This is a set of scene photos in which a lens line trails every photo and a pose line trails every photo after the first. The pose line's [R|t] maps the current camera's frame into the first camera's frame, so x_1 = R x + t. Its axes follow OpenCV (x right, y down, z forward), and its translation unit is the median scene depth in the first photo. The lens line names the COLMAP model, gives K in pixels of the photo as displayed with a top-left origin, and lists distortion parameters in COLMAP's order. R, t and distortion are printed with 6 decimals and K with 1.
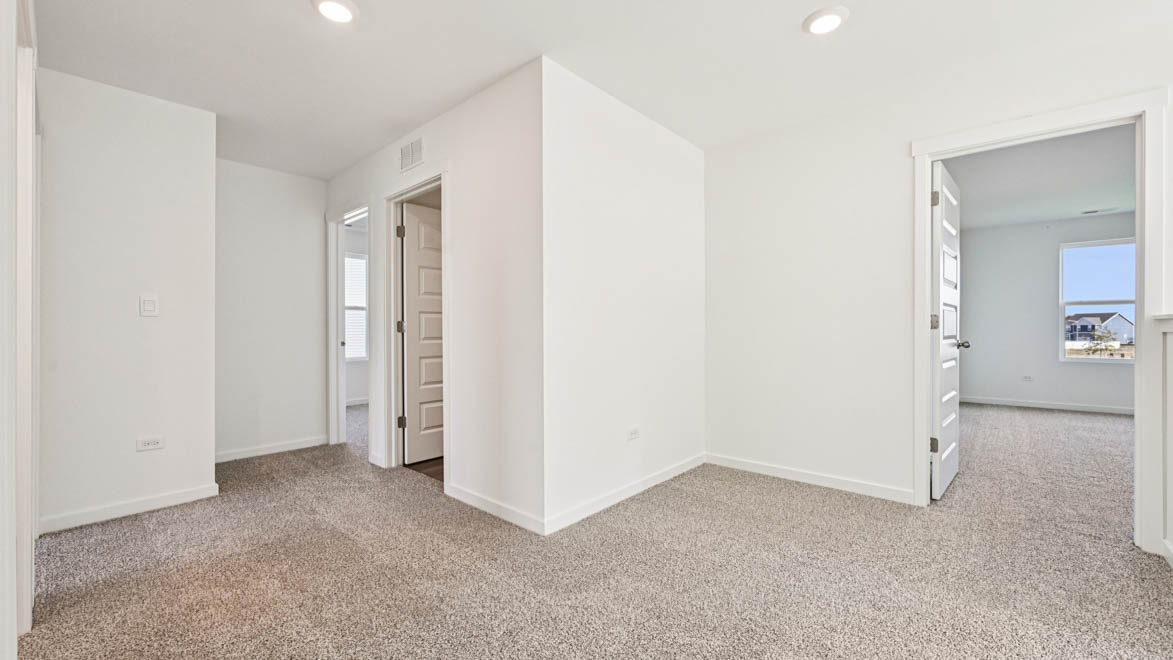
lens RADIAL K [[466.6, 0, 586.5], [0, 466.6, 330.0], [0, 0, 1]] dist [-0.000074, 0.000044]
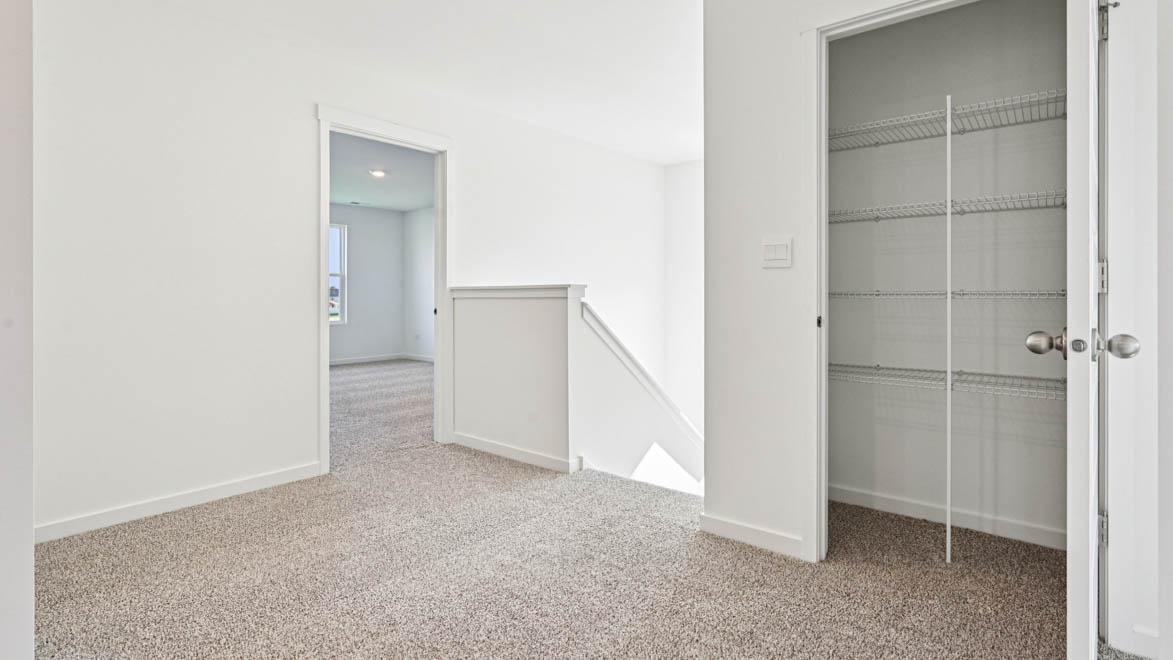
lens RADIAL K [[574.8, 0, 587.1], [0, 574.8, 298.7], [0, 0, 1]] dist [-0.000063, 0.000074]
pose [[-0.038339, 0.001704, 0.999263, -0.650343], [0.004387, 0.999989, -0.001537, 0.011751], [-0.999255, 0.004324, -0.038346, 0.601577]]
